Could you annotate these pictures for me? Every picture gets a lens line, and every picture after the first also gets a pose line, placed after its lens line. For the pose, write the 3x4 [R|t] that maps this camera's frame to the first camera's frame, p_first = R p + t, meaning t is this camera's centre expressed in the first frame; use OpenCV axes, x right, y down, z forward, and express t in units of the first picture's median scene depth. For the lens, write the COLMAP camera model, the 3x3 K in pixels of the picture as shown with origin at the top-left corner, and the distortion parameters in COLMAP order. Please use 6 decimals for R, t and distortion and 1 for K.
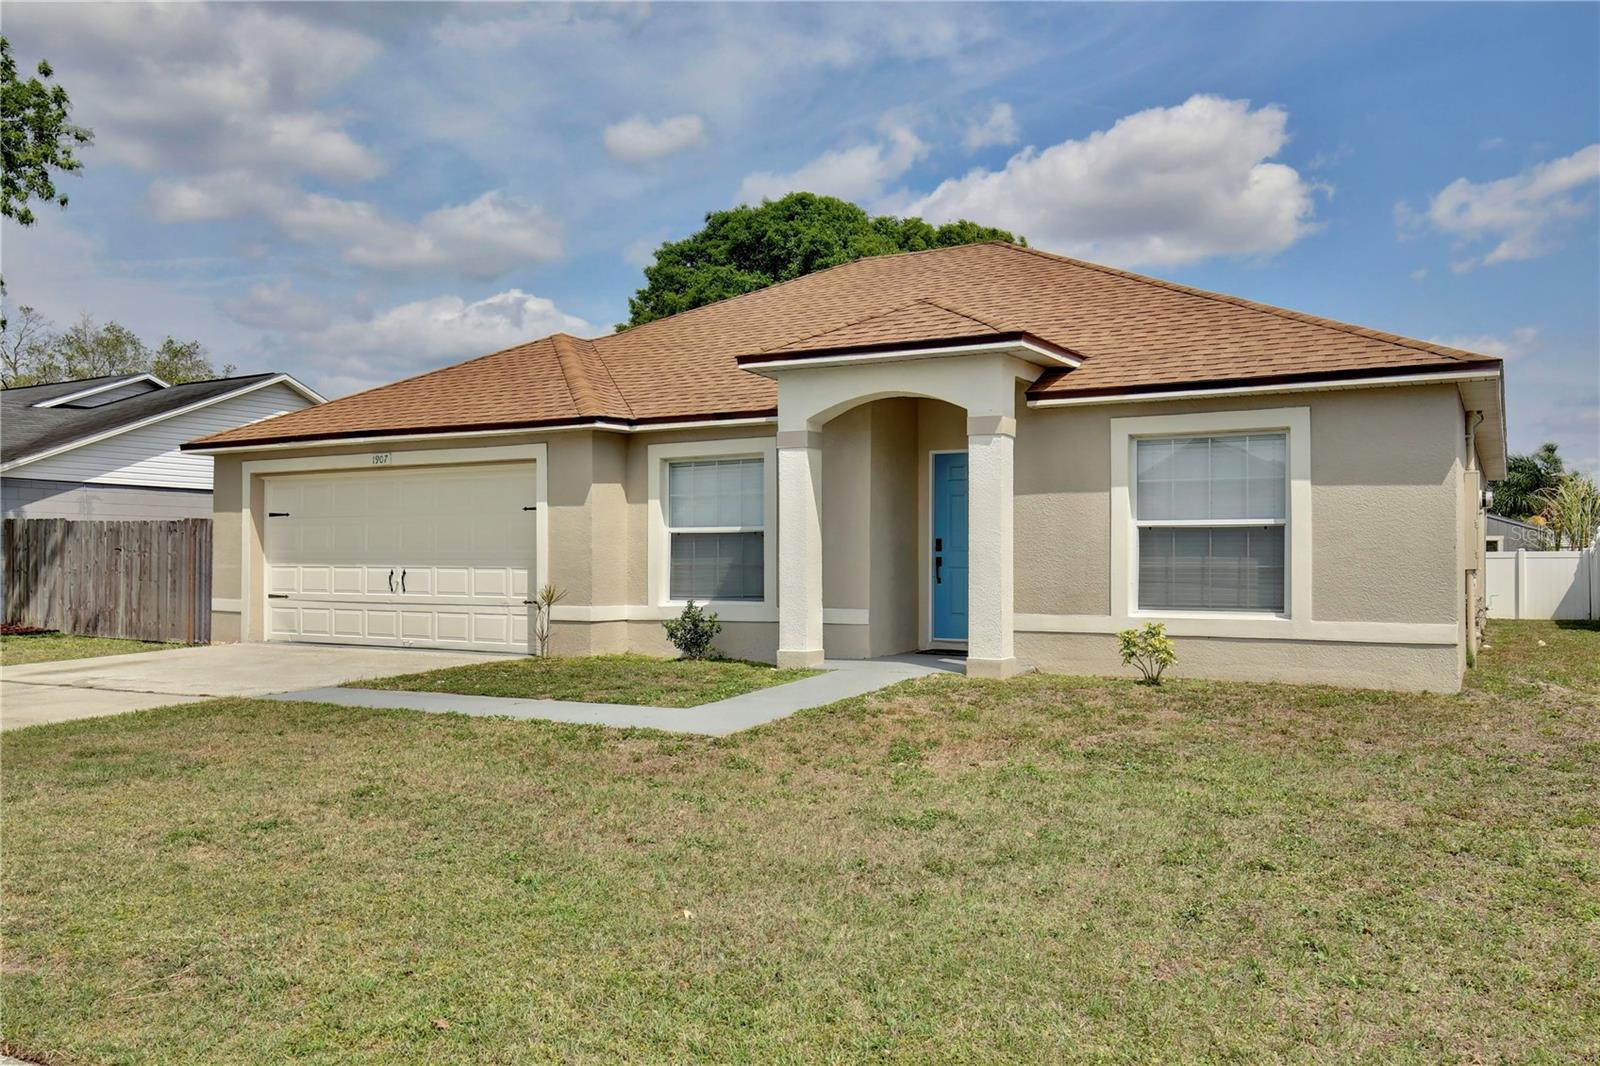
lens RADIAL K [[1277.2, 0, 799.7], [0, 1277.2, 532.1], [0, 0, 1]] dist [0.002762, 0.004439]
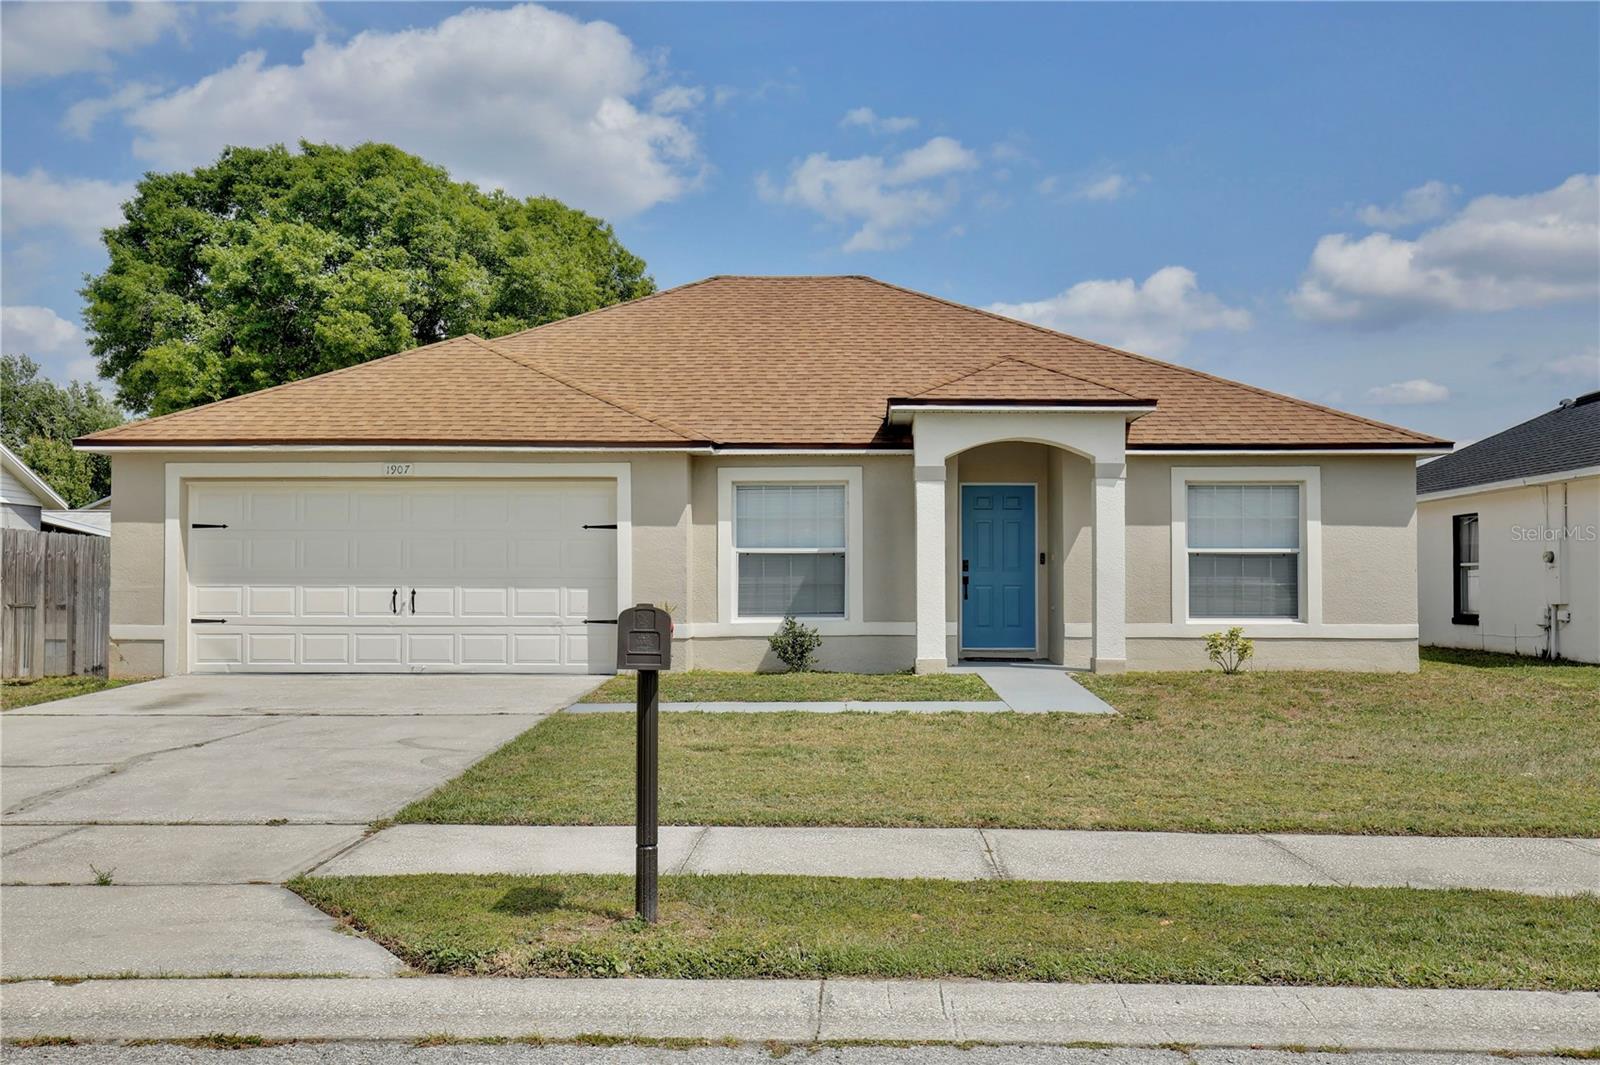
lens RADIAL K [[1646.7, 0, 800.4], [0, 1646.7, 535.7], [0, 0, 1]] dist [-0.000840, 0.000000]
pose [[0.866508, 0.010168, 0.499060, -0.747869], [-0.011933, 0.999929, 0.000347, -0.014782], [-0.499020, -0.006256, 0.866568, -0.192625]]
